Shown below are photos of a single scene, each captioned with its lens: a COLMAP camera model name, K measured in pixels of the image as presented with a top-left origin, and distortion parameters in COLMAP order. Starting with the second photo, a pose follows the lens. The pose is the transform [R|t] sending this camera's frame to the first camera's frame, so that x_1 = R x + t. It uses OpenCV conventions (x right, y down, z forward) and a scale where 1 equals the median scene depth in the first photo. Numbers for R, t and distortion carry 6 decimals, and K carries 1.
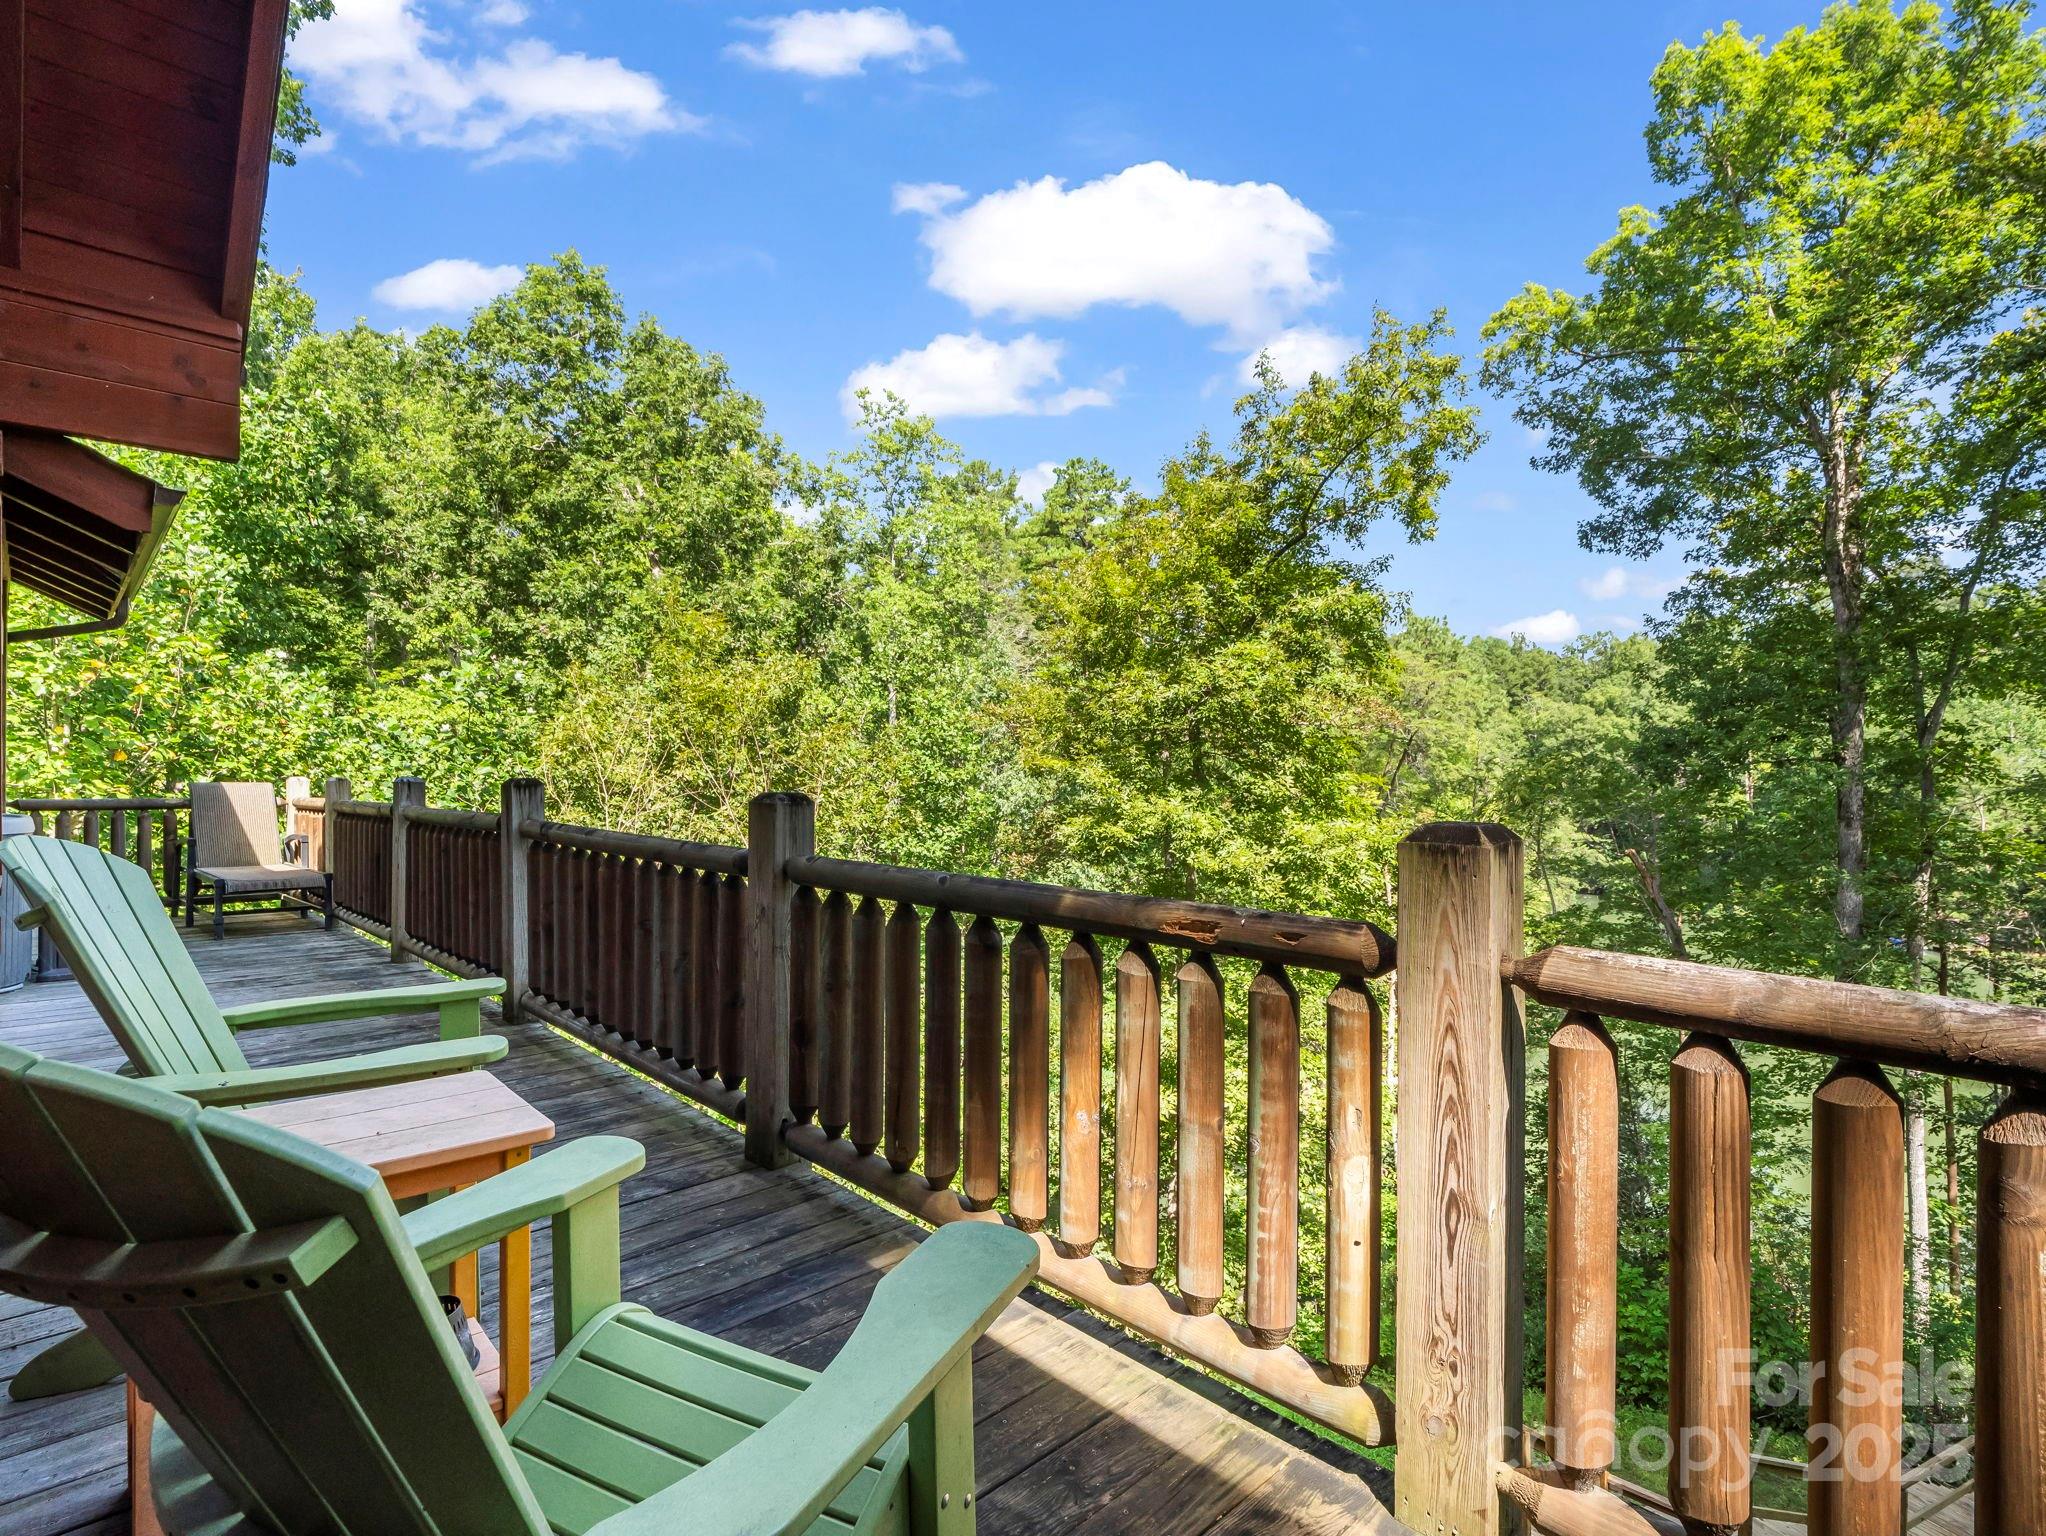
lens RADIAL K [[1484.3, 0, 1015.6], [0, 1484.3, 766.5], [0, 0, 1]] dist [0.057007, -0.049602]
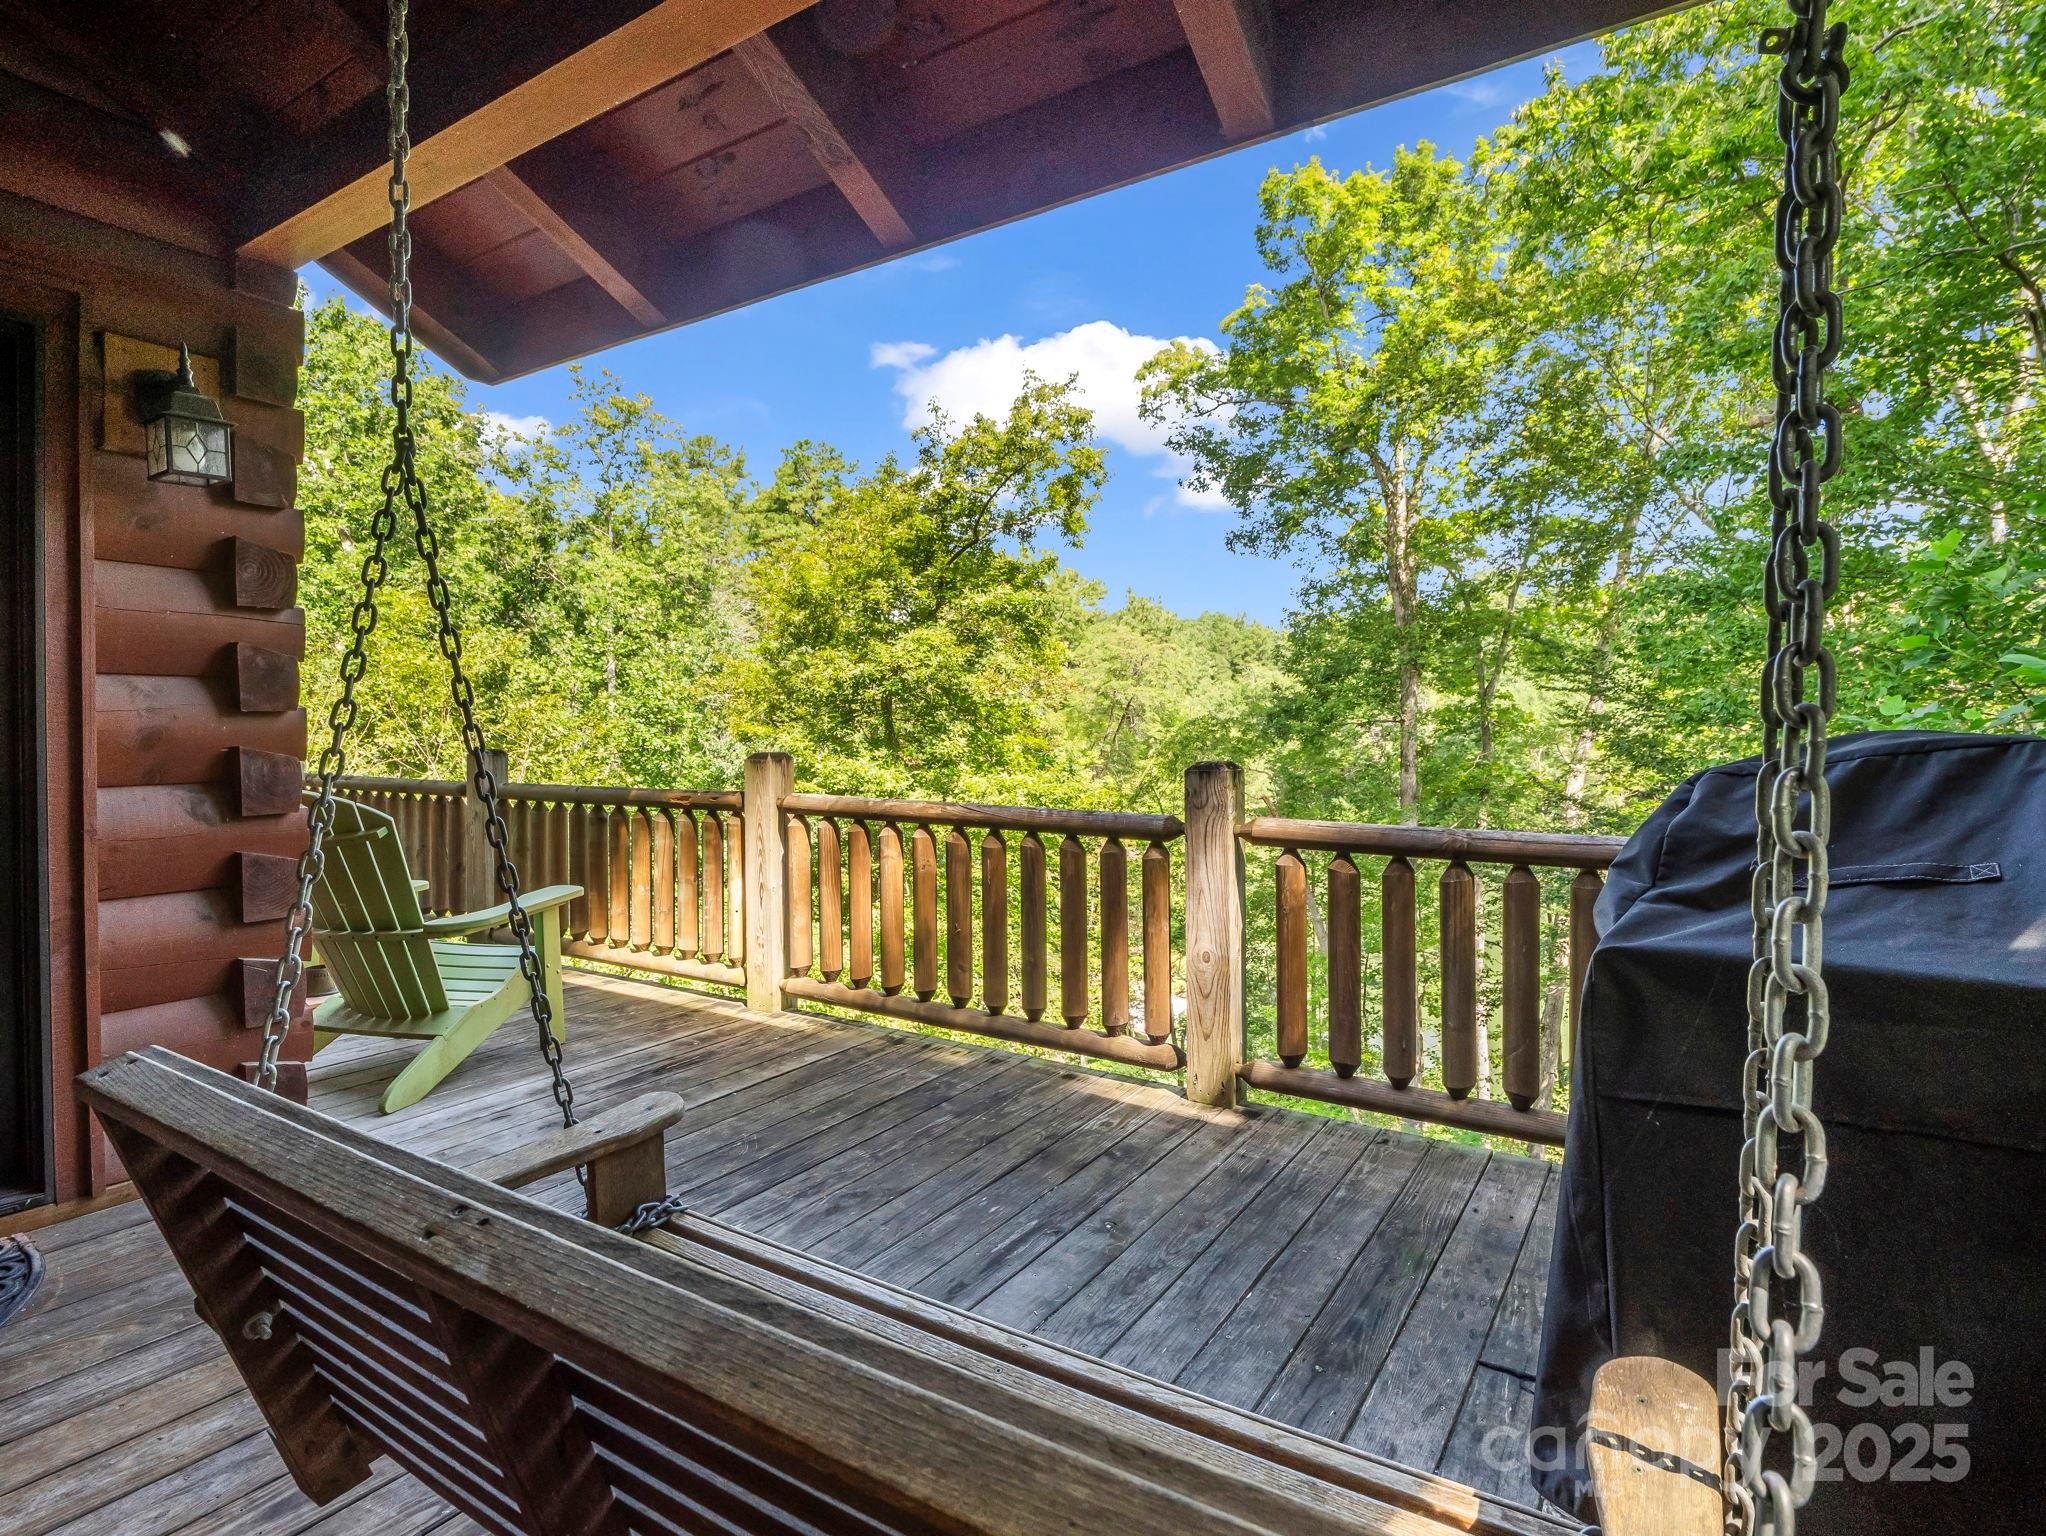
lens RADIAL K [[927.3, 0, 1026.0], [0, 927.3, 730.7], [0, 0, 1]] dist [0.019196, -0.014889]
pose [[0.933932, -0.008467, 0.357351, -0.040746], [0.008780, 0.999961, 0.000746, -0.000018], [-0.357343, 0.002441, 0.933970, 0.269212]]
